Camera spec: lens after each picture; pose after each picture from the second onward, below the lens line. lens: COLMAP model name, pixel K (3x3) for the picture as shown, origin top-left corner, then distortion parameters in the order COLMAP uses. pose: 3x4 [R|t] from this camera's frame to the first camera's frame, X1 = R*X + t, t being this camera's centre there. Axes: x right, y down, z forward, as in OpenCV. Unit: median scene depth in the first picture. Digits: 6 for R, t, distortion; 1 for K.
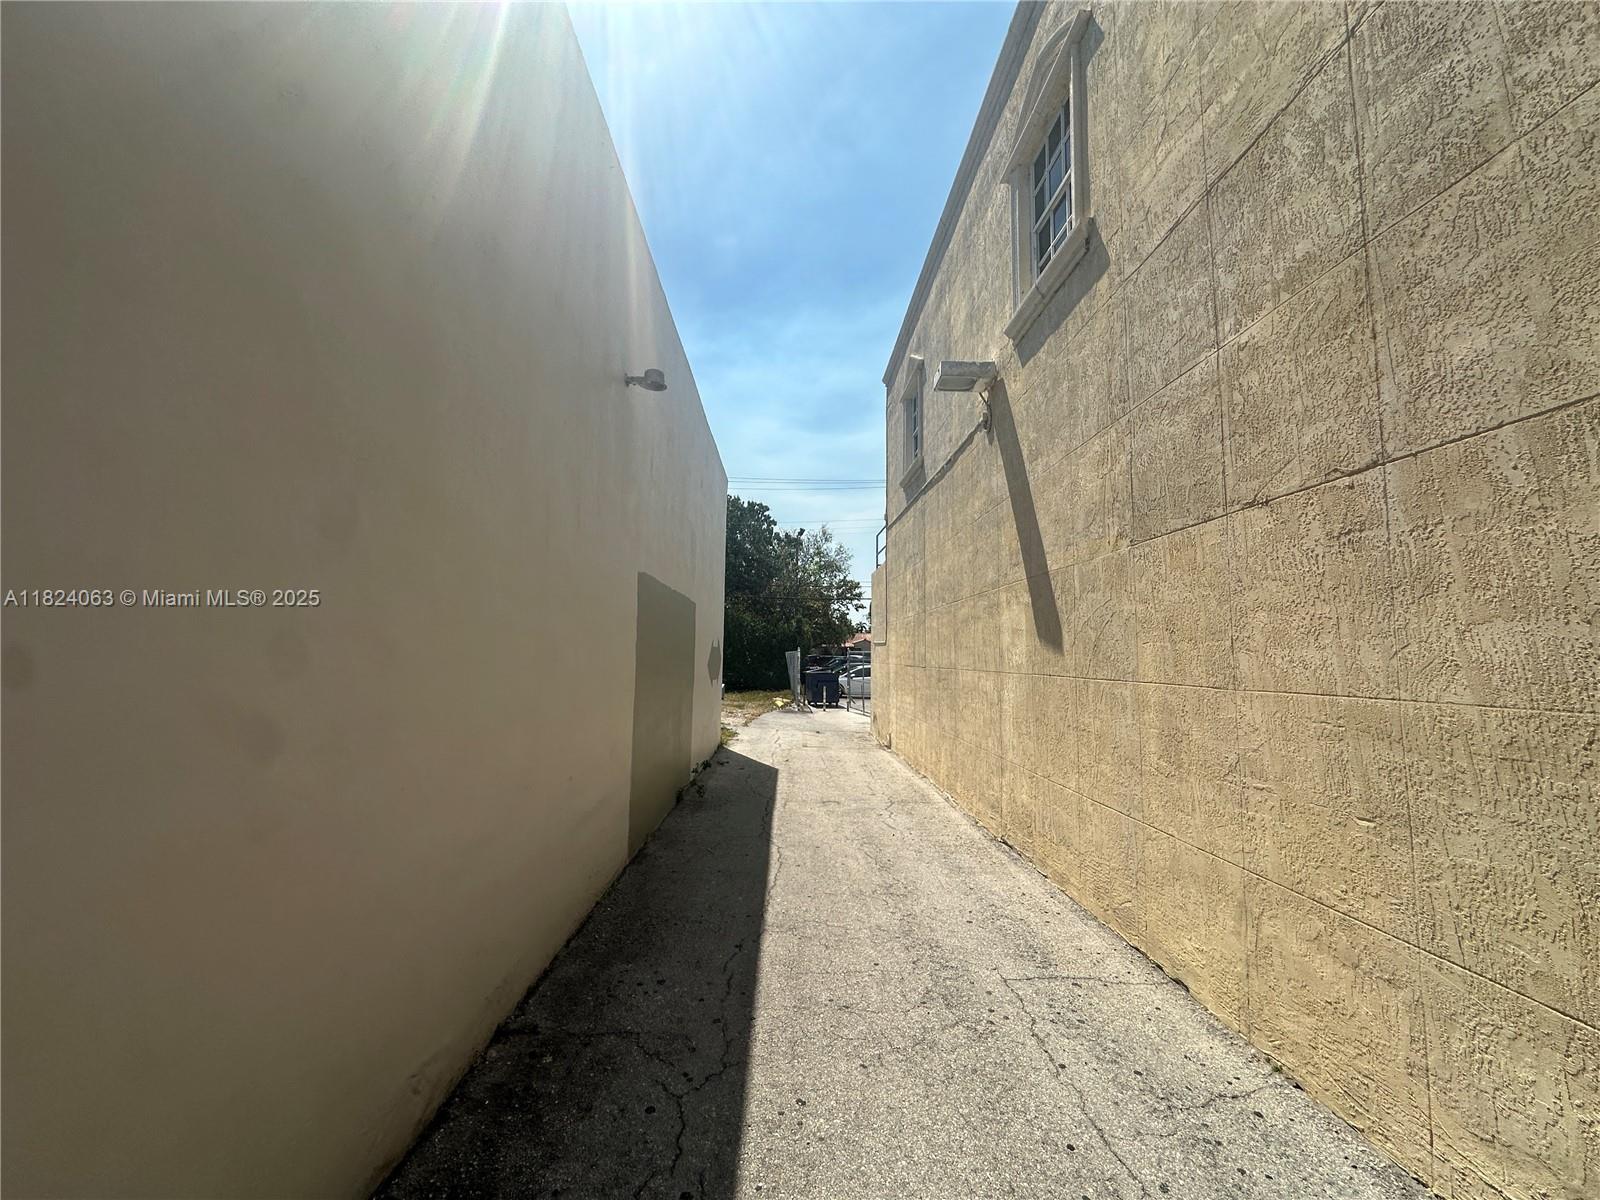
lens RADIAL K [[640.4, 0, 800.0], [0, 640.4, 600.0], [0, 0, 1]] dist [-0.003177, 0.000670]
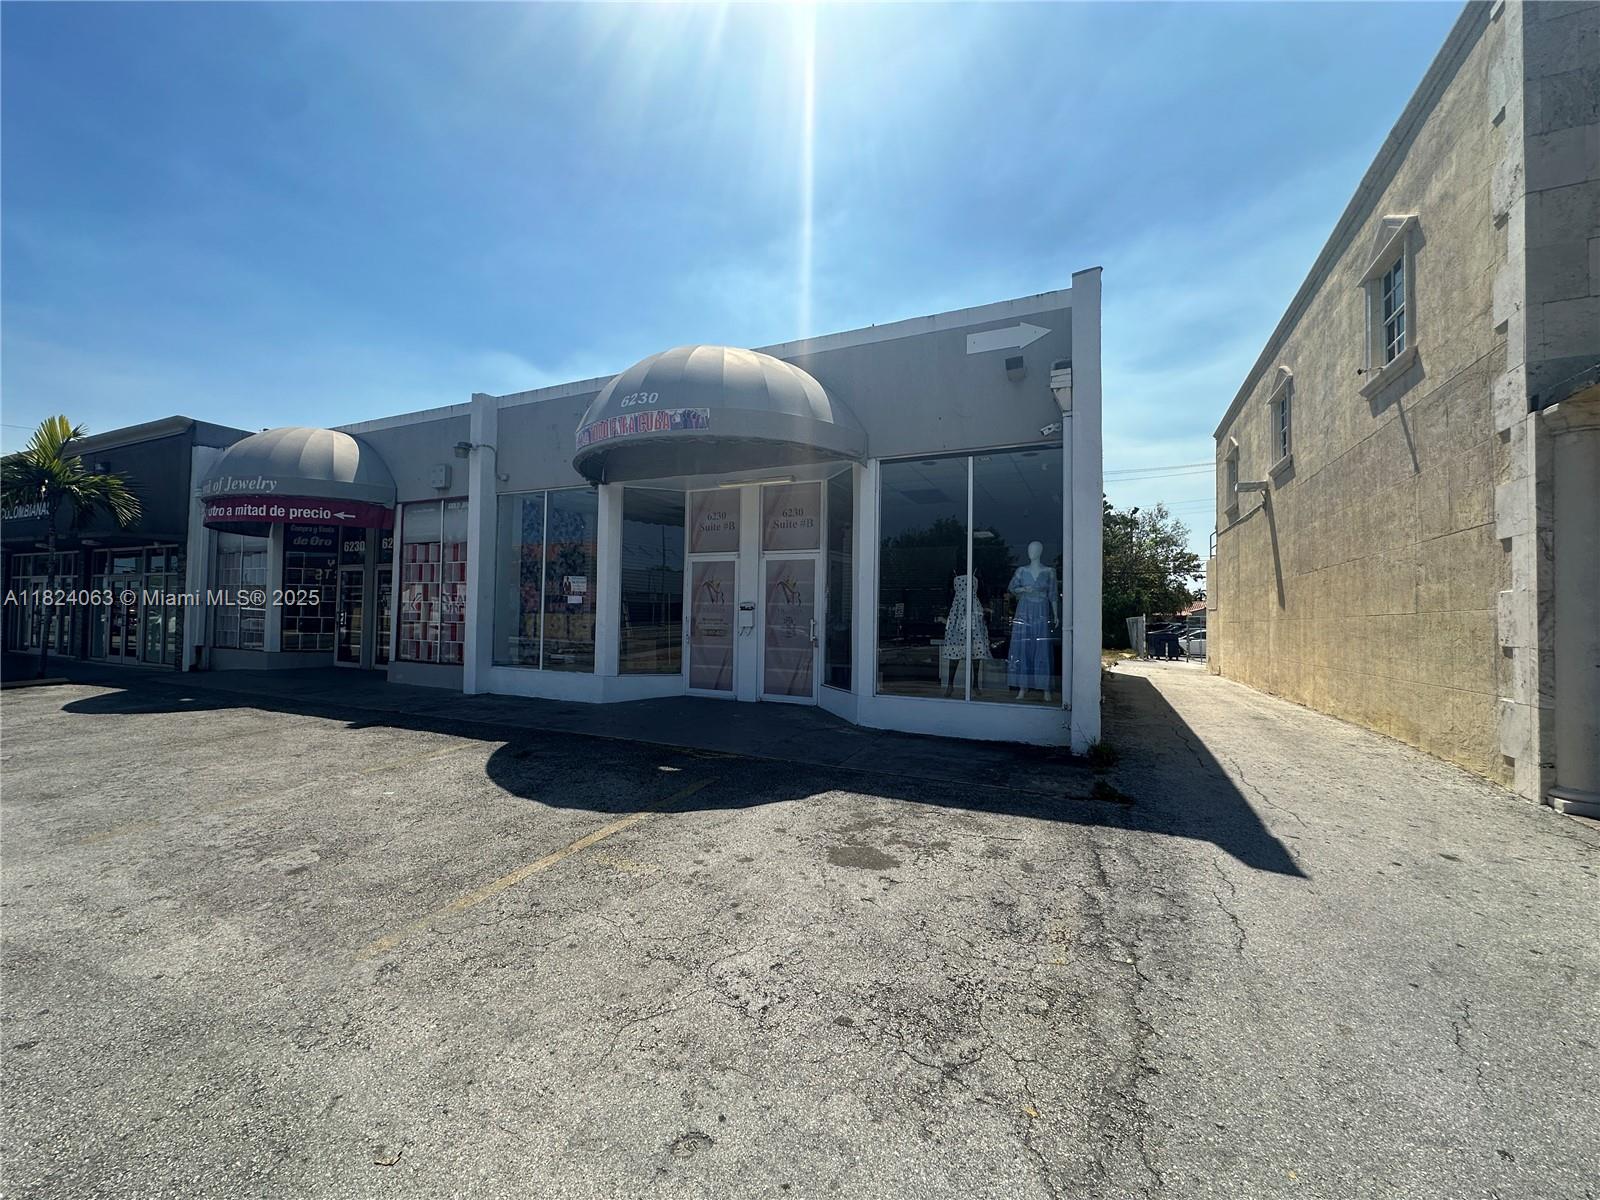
lens RADIAL K [[640.4, 0, 800.0], [0, 640.4, 600.0], [0, 0, 1]] dist [-0.003177, 0.000670]
pose [[0.893653, -0.010767, -0.448629, -0.024174], [0.031962, 0.998700, 0.039700, -0.016157], [0.447618, -0.049817, 0.892836, -0.277127]]
